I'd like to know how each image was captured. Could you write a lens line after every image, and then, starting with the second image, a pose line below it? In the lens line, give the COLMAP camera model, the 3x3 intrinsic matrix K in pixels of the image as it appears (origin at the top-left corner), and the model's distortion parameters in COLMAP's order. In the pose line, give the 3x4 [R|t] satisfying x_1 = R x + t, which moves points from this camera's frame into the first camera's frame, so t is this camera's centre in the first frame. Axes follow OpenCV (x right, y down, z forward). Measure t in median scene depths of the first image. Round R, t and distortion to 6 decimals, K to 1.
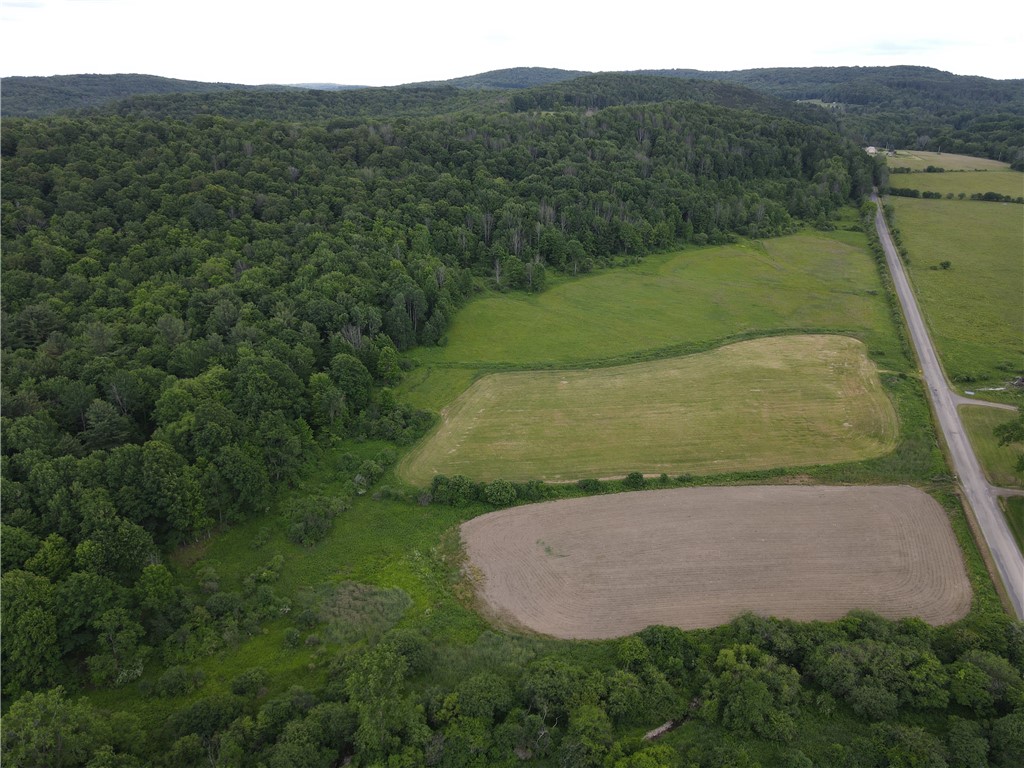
lens RADIAL K [[744.3, 0, 512.0], [0, 744.3, 384.0], [0, 0, 1]] dist [0.008777, 0.002164]
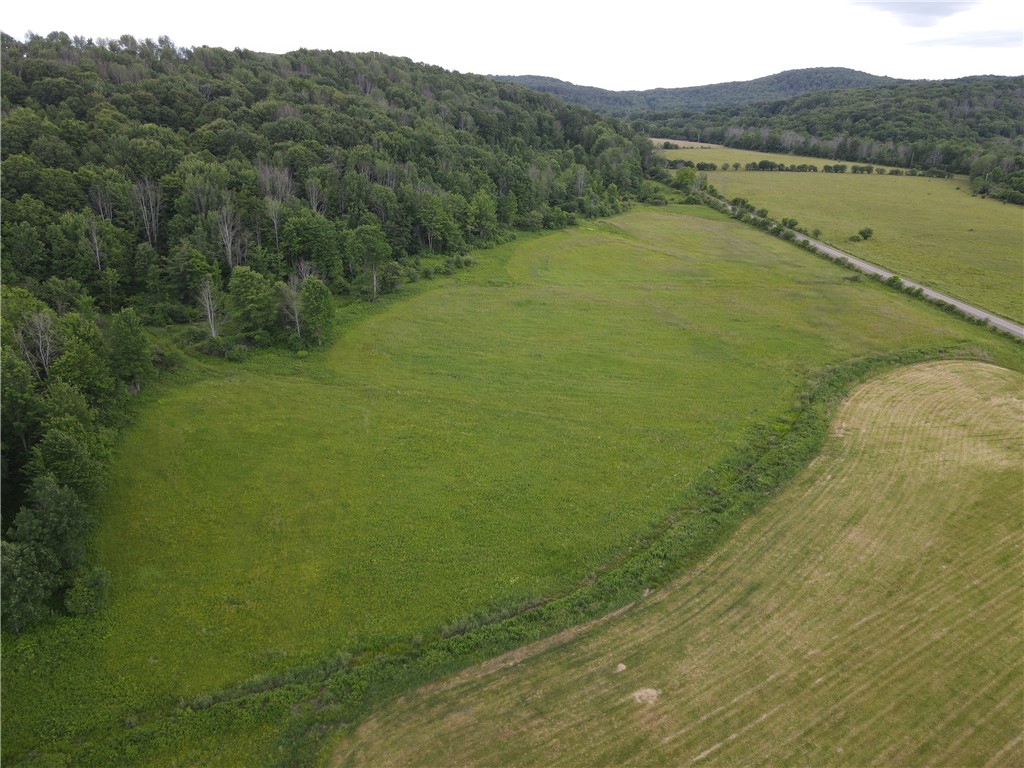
lens RADIAL K [[744.3, 0, 512.0], [0, 744.3, 384.0], [0, 0, 1]] dist [0.008777, 0.002164]
pose [[0.892470, -0.148931, 0.425812, -0.052709], [0.160072, 0.987057, 0.009732, -0.094261], [-0.421751, 0.059475, 0.904759, 0.605596]]
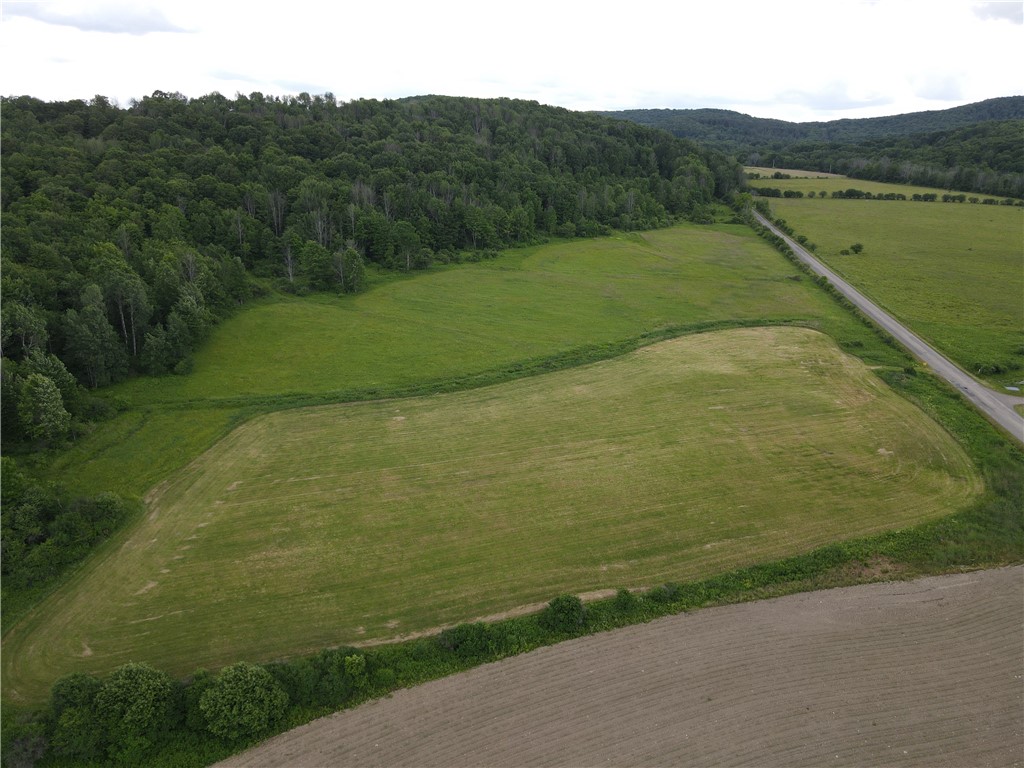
lens RADIAL K [[744.3, 0, 512.0], [0, 744.3, 384.0], [0, 0, 1]] dist [0.008777, 0.002164]
pose [[0.975703, -0.065319, 0.209136, 0.029249], [0.078880, 0.995244, -0.057165, 0.008371], [-0.204408, 0.072273, 0.976214, 0.336711]]
